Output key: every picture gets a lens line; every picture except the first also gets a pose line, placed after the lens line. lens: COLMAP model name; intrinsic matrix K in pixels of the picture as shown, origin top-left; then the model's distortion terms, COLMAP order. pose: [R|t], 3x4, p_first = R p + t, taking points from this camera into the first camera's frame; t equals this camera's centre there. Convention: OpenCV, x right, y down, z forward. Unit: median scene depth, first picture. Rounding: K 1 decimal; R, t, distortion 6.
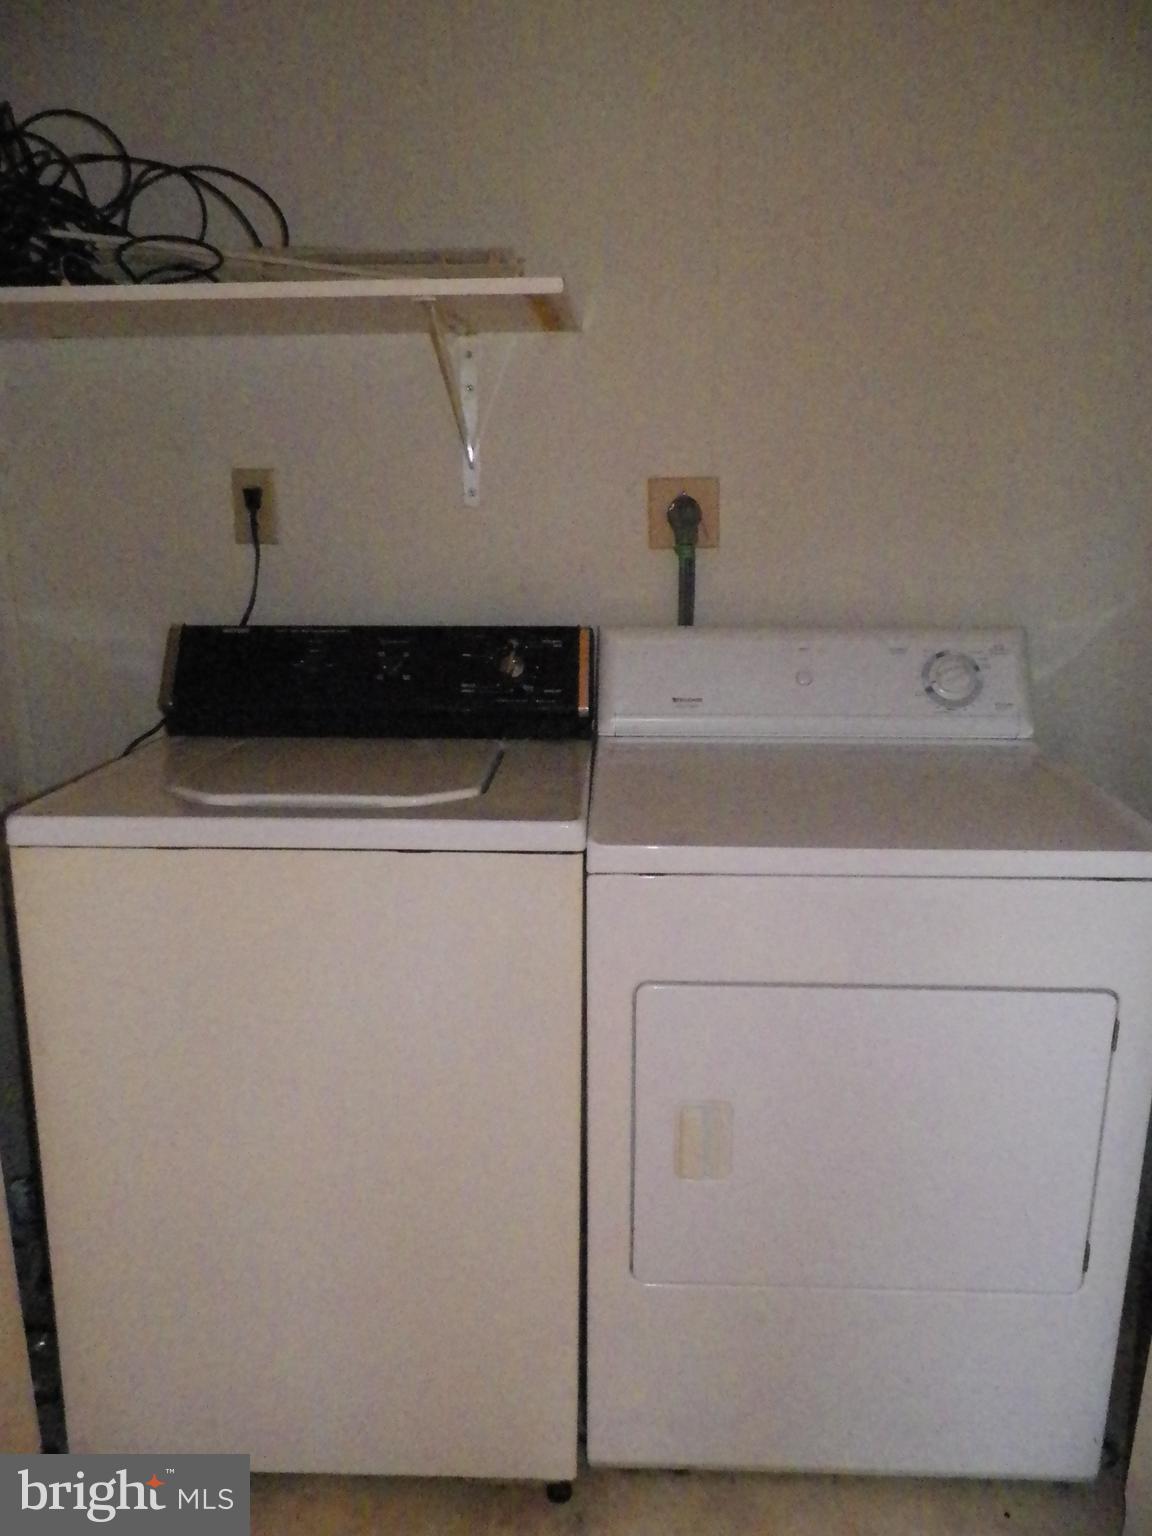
lens RADIAL K [[1157.5, 0, 585.8], [0, 1157.5, 767.5], [0, 0, 1]] dist [0.019360, -0.004396]
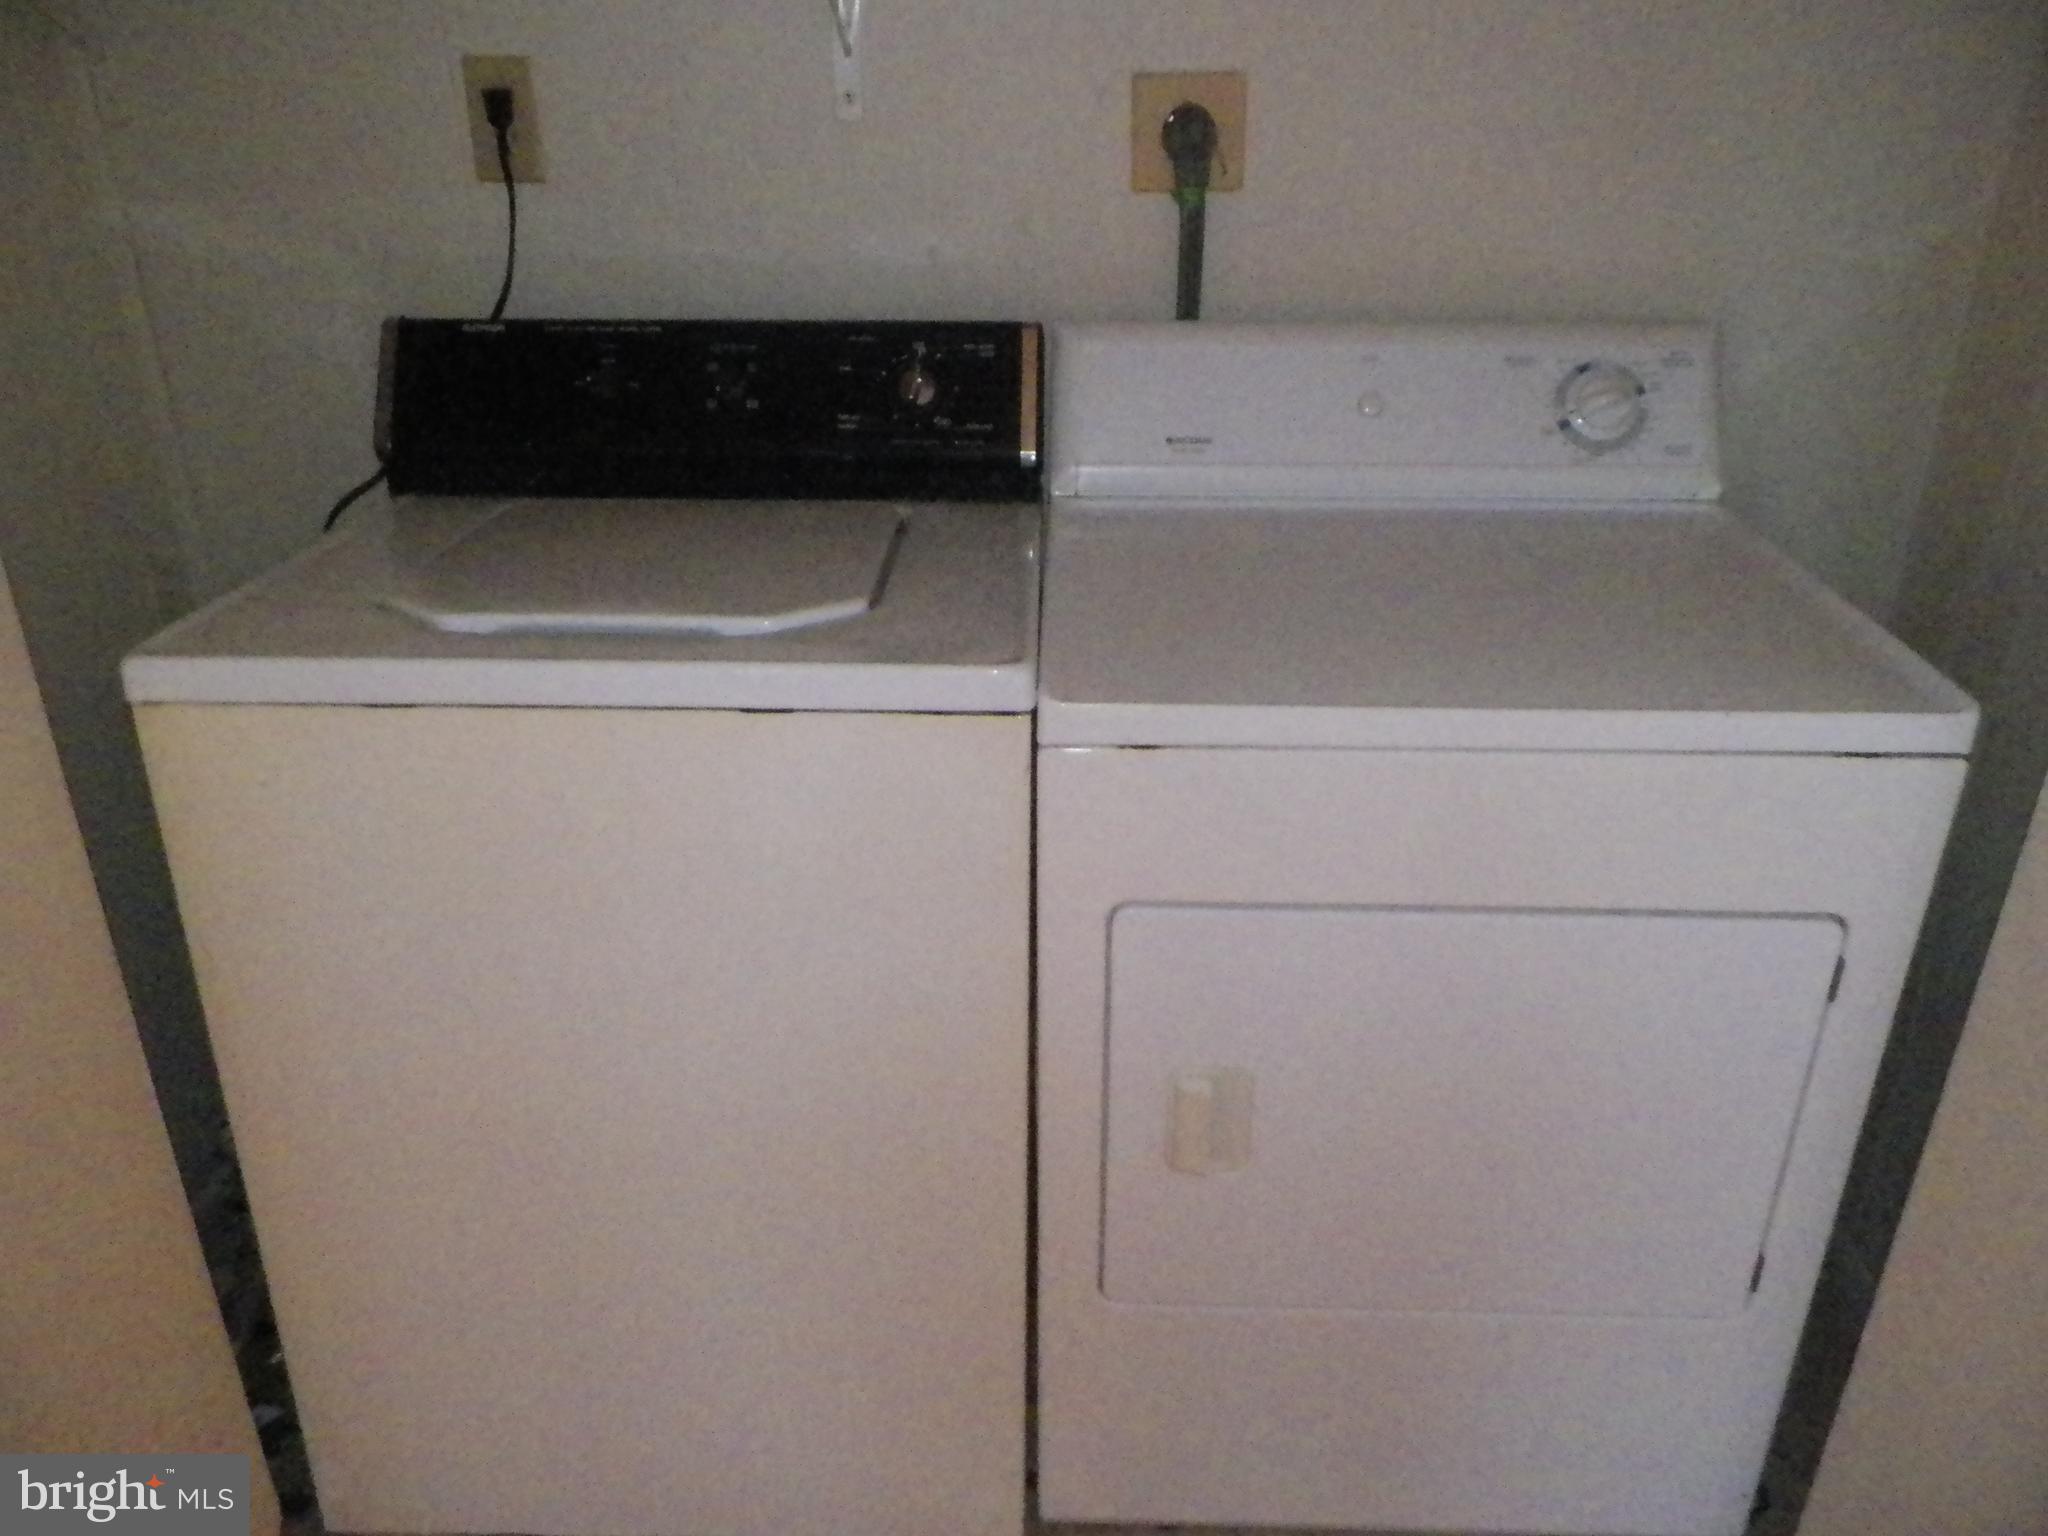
lens RADIAL K [[1543.3, 0, 1029.4], [0, 1543.3, 757.8], [0, 0, 1]] dist [0.019360, -0.004396]
pose [[0.999993, -0.002563, 0.002783, -0.004330], [0.002002, 0.982597, 0.185741, -0.044794], [-0.003211, -0.185734, 0.982595, 0.119924]]
